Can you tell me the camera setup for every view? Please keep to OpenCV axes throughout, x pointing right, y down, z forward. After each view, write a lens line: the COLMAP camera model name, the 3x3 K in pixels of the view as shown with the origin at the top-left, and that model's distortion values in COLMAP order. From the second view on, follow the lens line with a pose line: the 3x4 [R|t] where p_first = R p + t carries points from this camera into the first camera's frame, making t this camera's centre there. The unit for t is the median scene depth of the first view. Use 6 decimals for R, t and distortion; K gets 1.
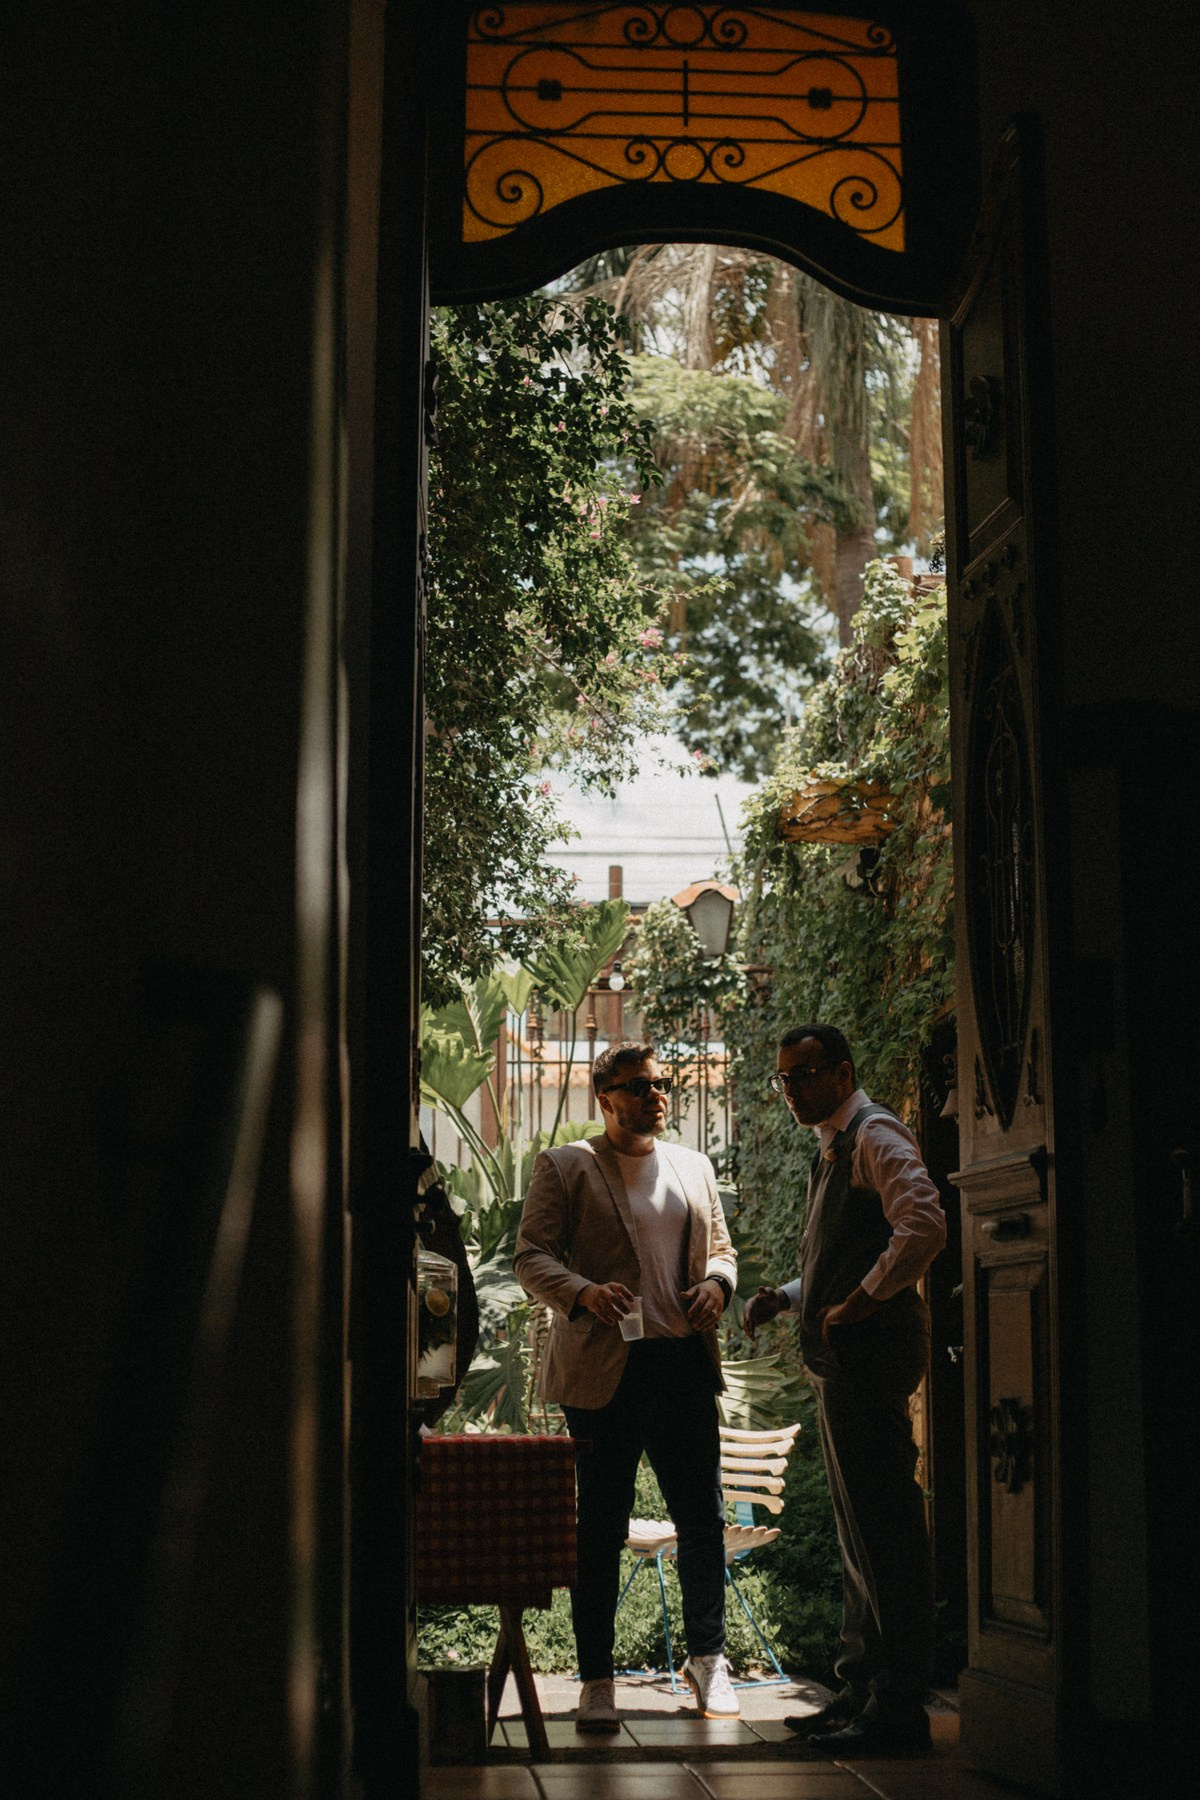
lens RADIAL K [[2587.0, 0, 600.0], [0, 2587.0, 900.0], [0, 0, 1]] dist [-0.034122, -0.056982]
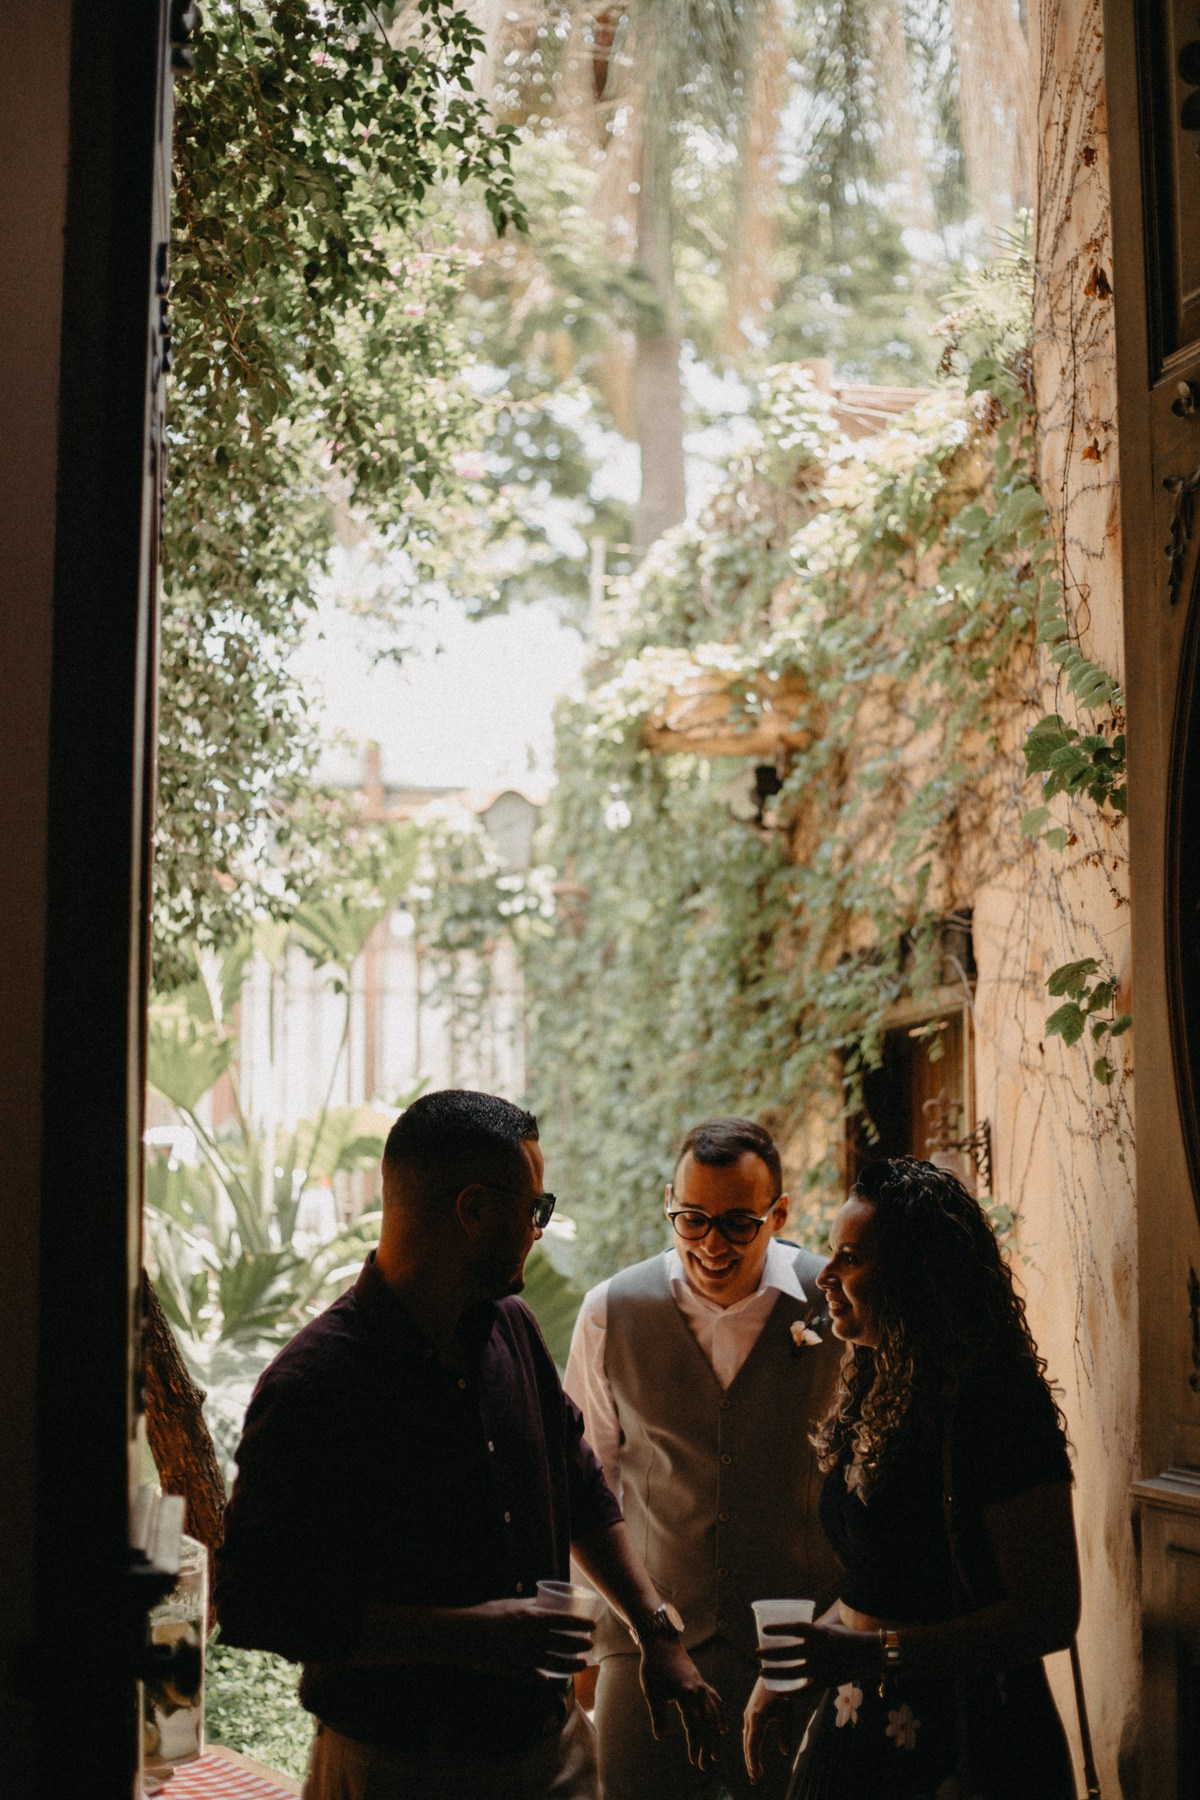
lens RADIAL K [[2631.9, 0, 599.6], [0, 2631.9, 852.0], [0, 0, 1]] dist [0.013939, -0.143236]
pose [[0.994154, 0.012124, 0.107288, -0.023830], [-0.017062, 0.998831, 0.045229, -0.031596], [-0.106614, -0.046795, 0.993199, 0.301701]]
